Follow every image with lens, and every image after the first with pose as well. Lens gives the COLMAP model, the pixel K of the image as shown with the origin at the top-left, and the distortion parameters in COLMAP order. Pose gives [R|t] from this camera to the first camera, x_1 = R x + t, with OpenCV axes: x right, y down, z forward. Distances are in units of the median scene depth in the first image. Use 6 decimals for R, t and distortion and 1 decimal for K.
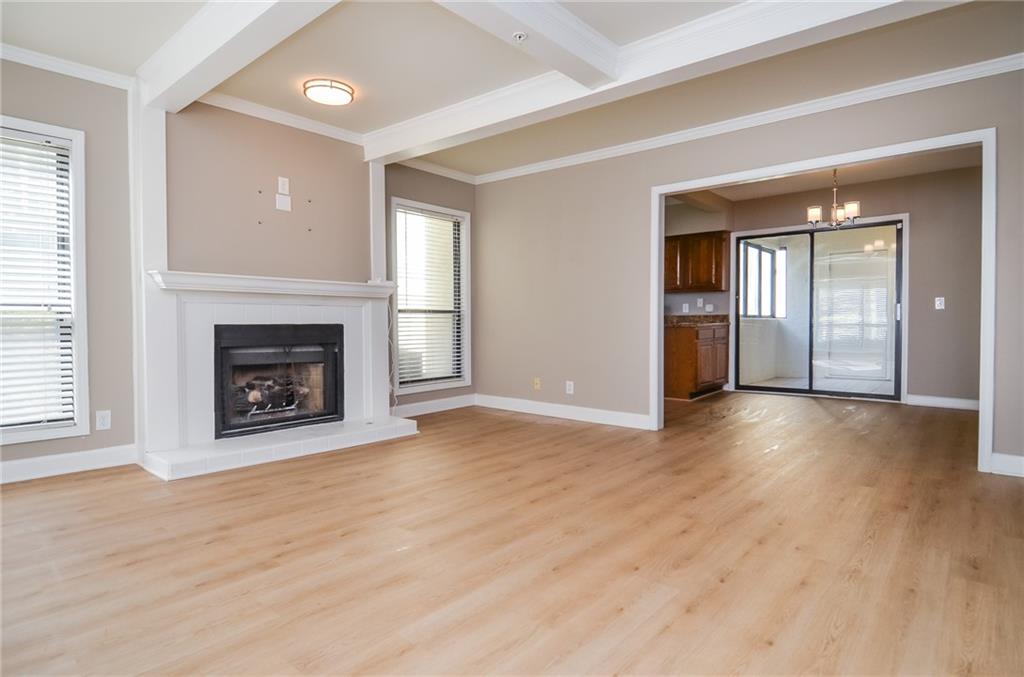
lens RADIAL K [[557.9, 0, 523.5], [0, 557.9, 335.0], [0, 0, 1]] dist [0.008714, -0.009151]
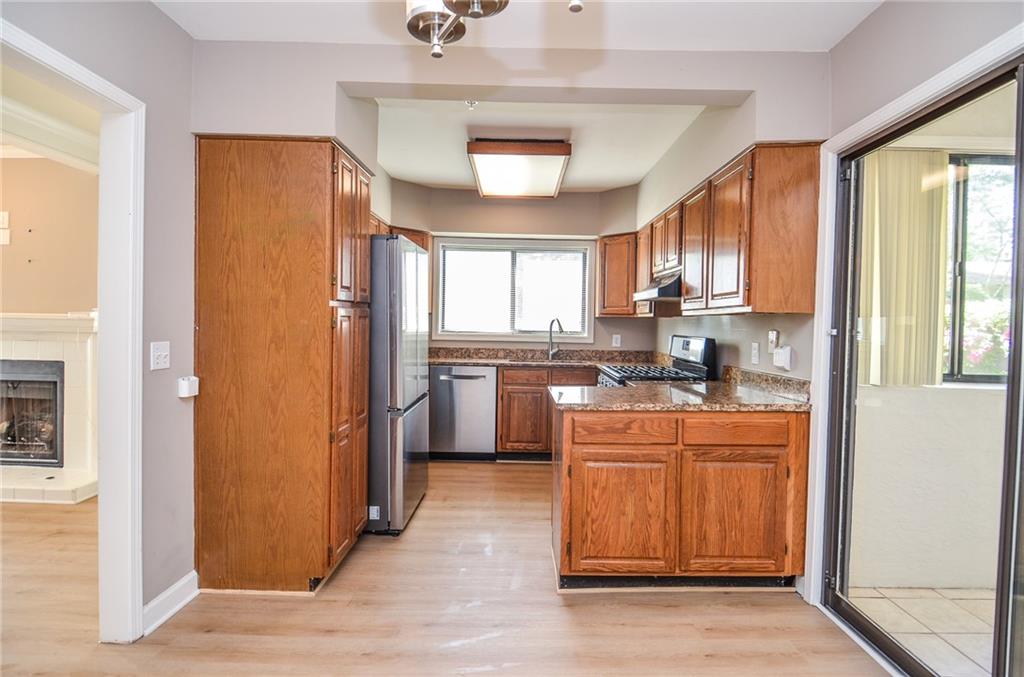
lens RADIAL K [[533.5, 0, 513.2], [0, 533.5, 328.8], [0, 0, 1]] dist [0.014204, -0.020707]
pose [[0.631813, 0.019259, -0.774881, 0.697649], [-0.039108, 0.999210, -0.007053, -0.081633], [0.774133, 0.034760, 0.632068, 0.884848]]
